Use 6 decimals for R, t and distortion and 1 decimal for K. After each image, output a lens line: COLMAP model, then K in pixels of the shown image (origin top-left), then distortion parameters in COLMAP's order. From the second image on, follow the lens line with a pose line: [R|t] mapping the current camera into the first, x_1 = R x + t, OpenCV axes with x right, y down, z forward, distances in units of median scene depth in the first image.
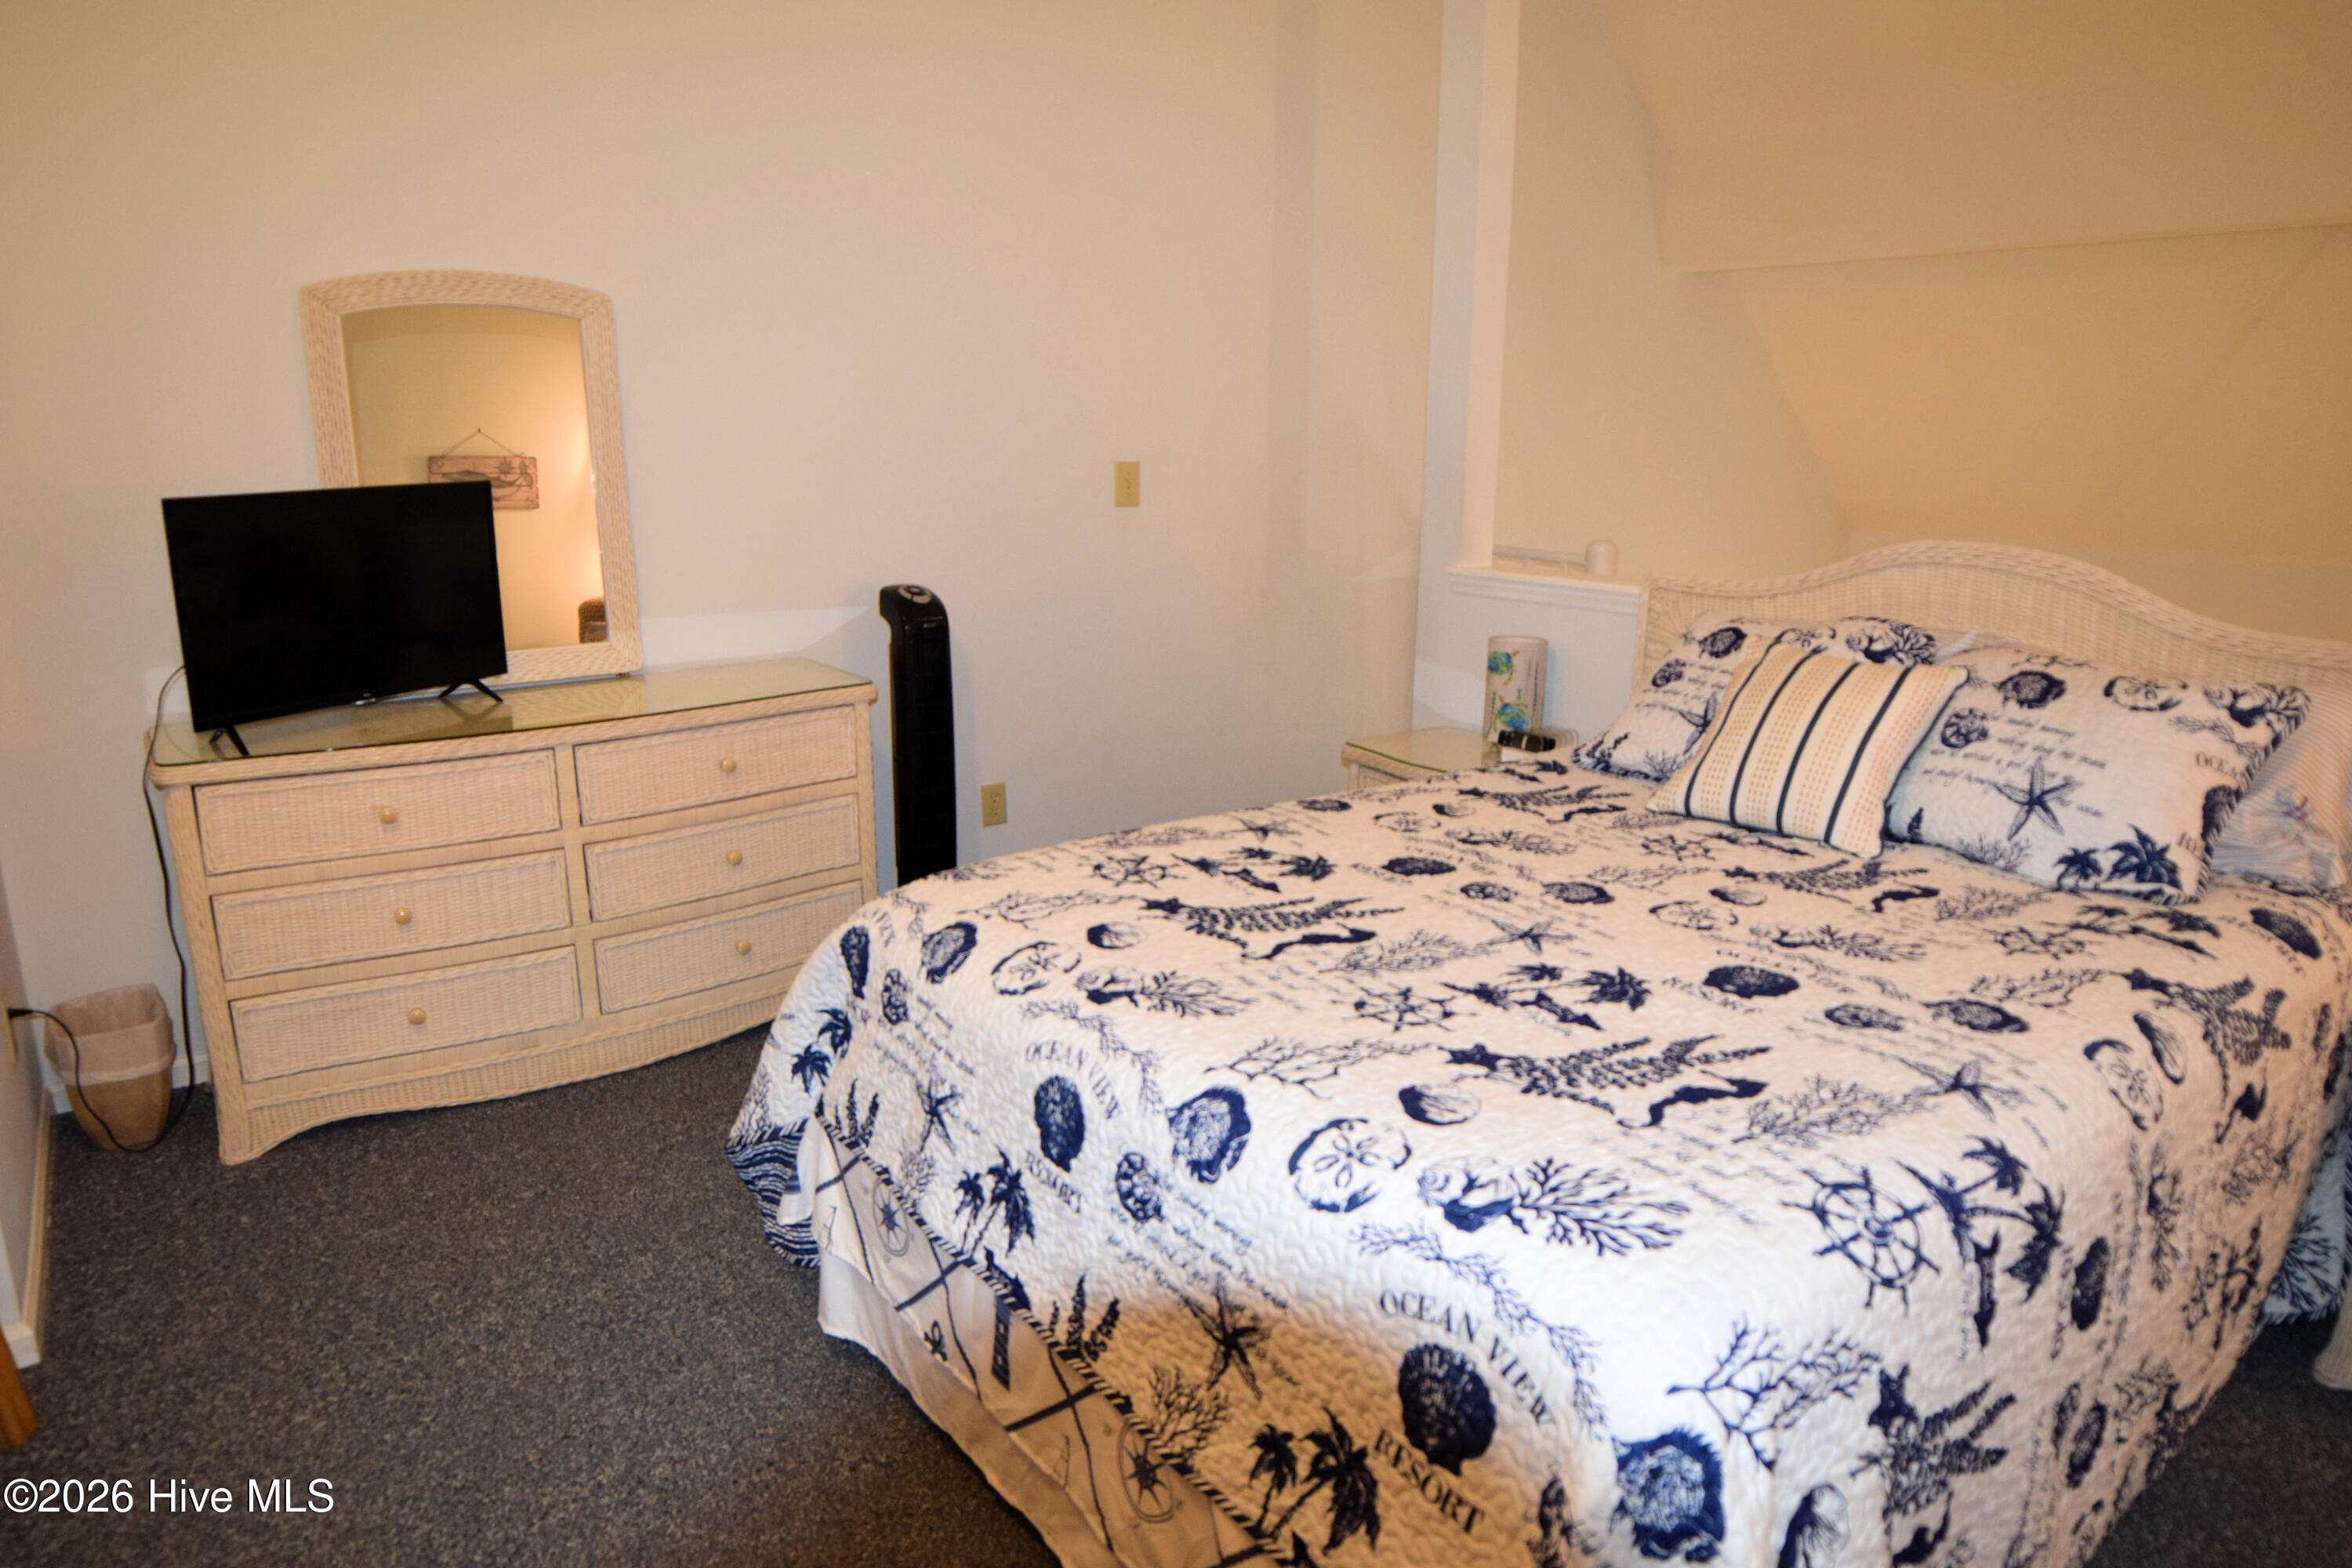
lens RADIAL K [[1466.1, 0, 1182.2], [0, 1466.1, 791.6], [0, 0, 1]] dist [-0.120957, 0.049764]
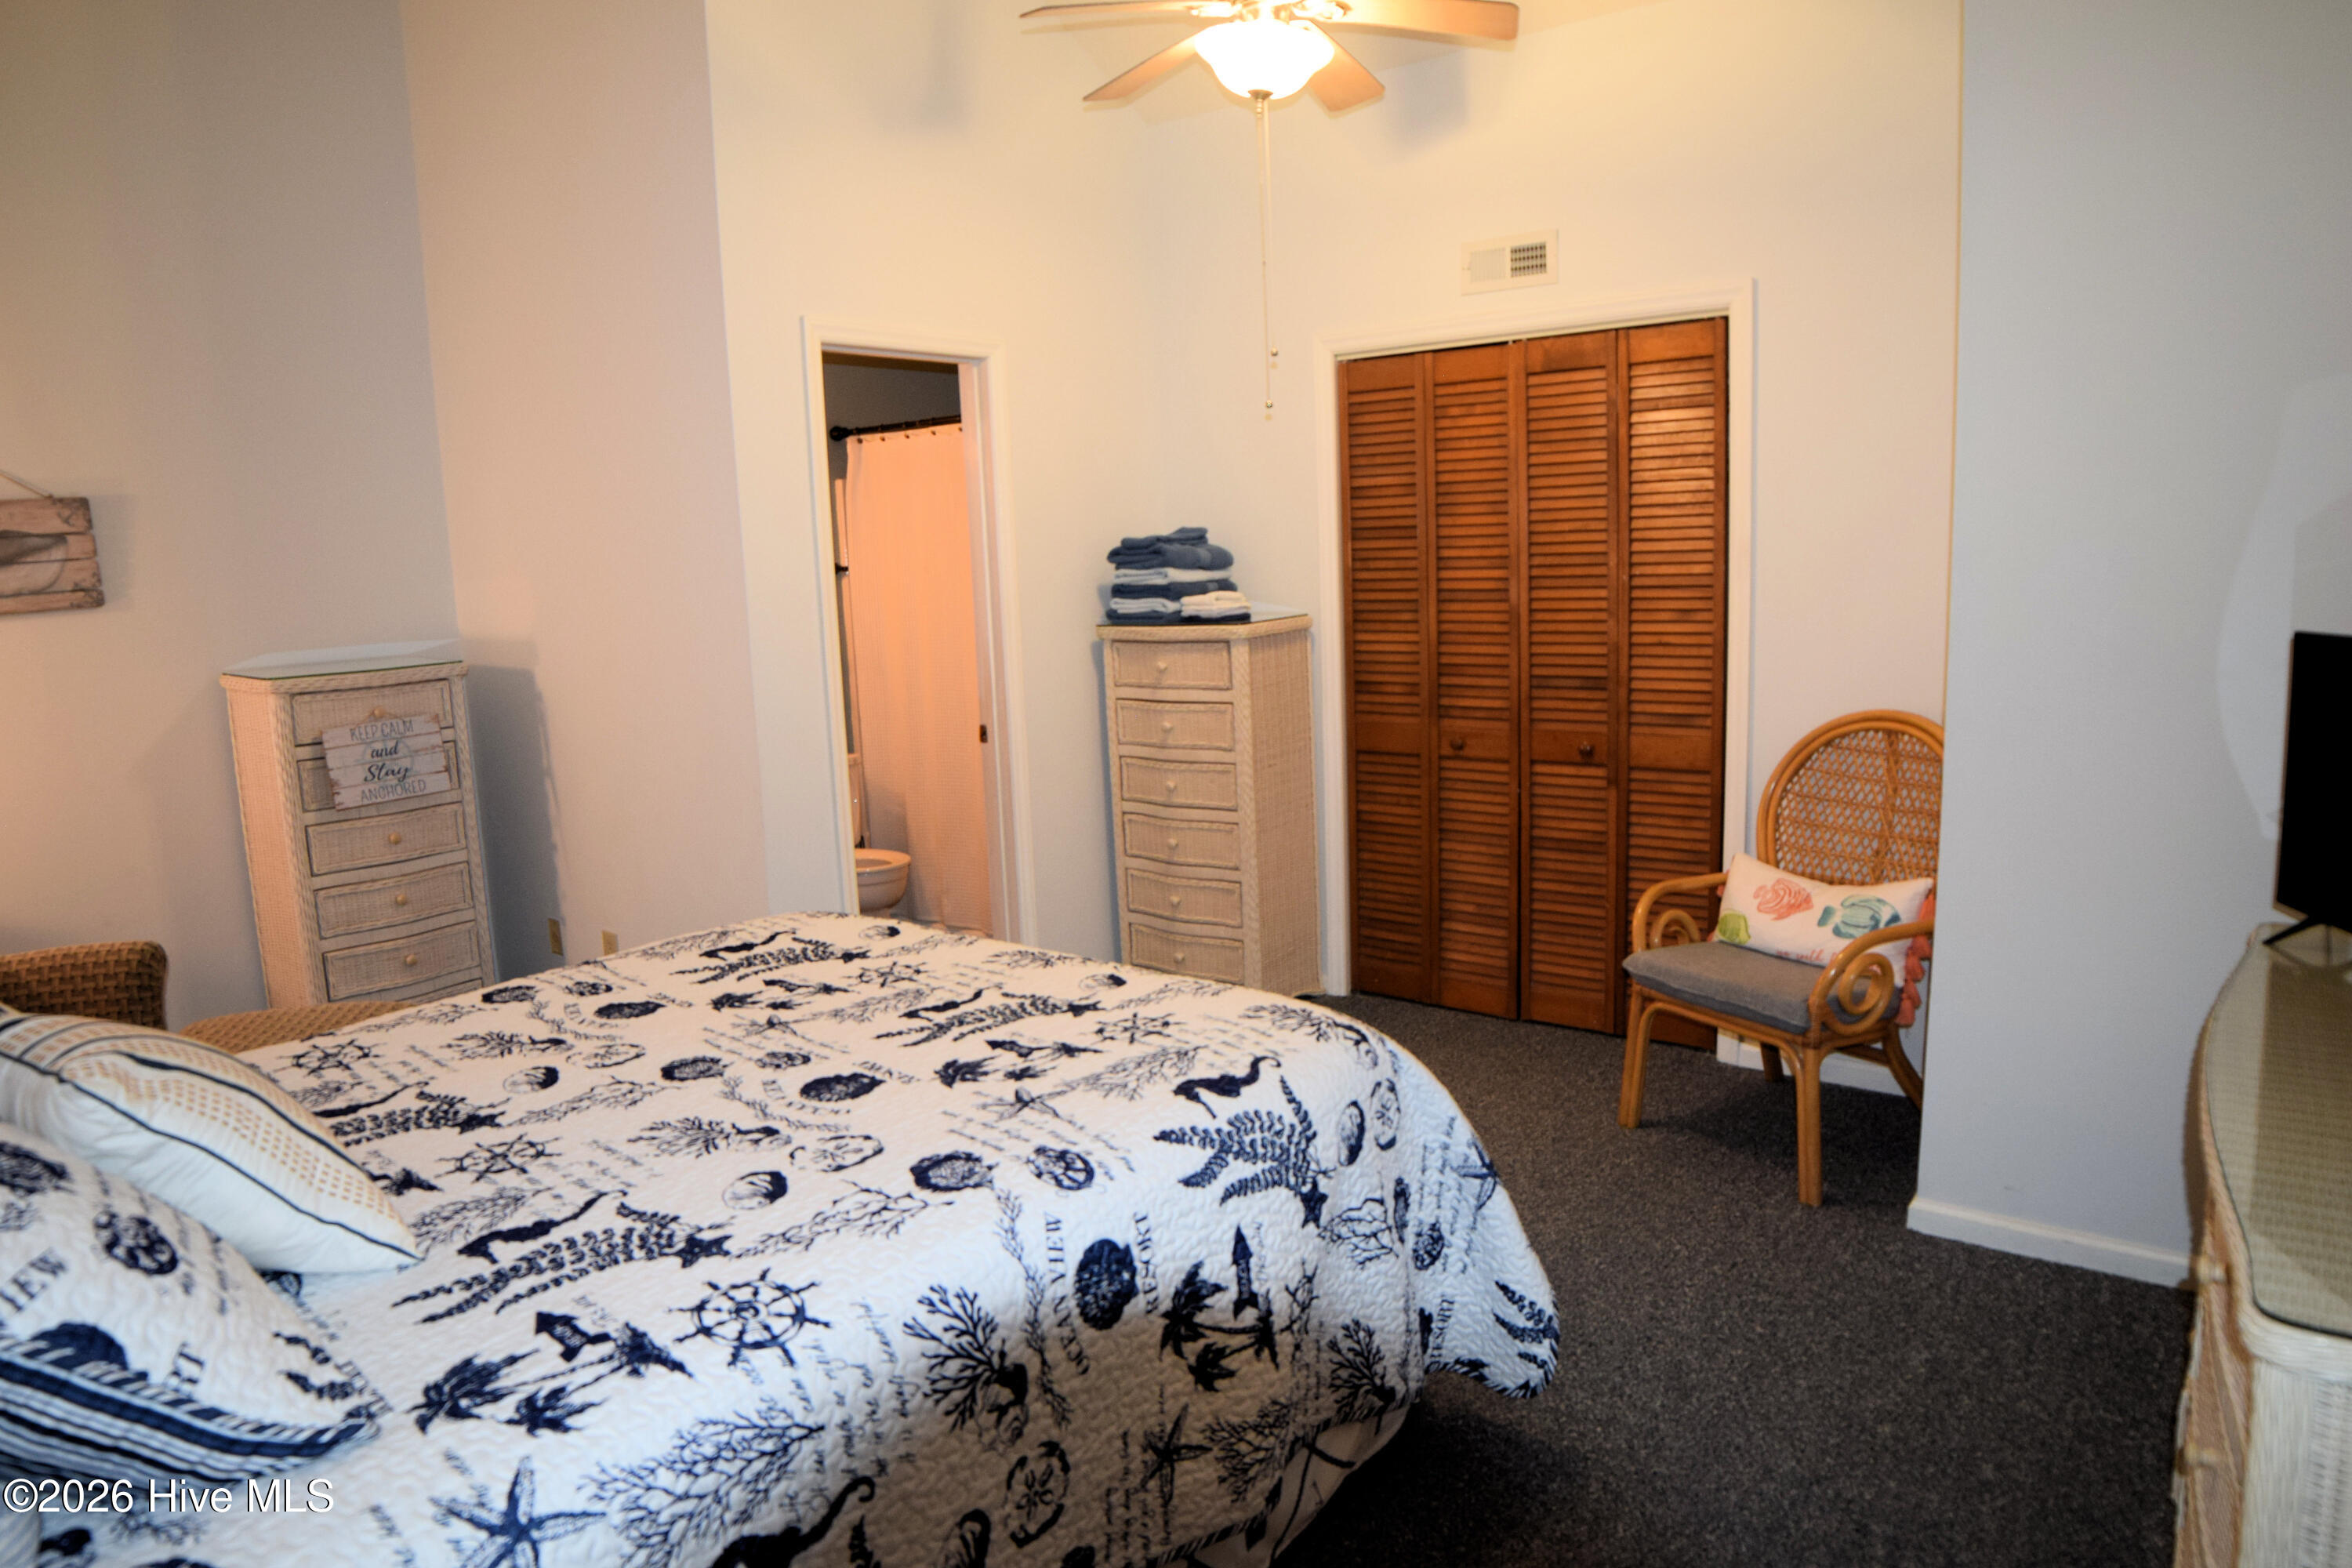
lens RADIAL K [[1466.1, 0, 1182.2], [0, 1466.1, 791.6], [0, 0, 1]] dist [-0.120957, 0.049764]
pose [[-0.970025, 0.068278, -0.233214, 0.387869], [-0.031808, 0.915782, 0.400414, -0.562786], [0.240913, 0.395830, -0.886160, 2.018992]]
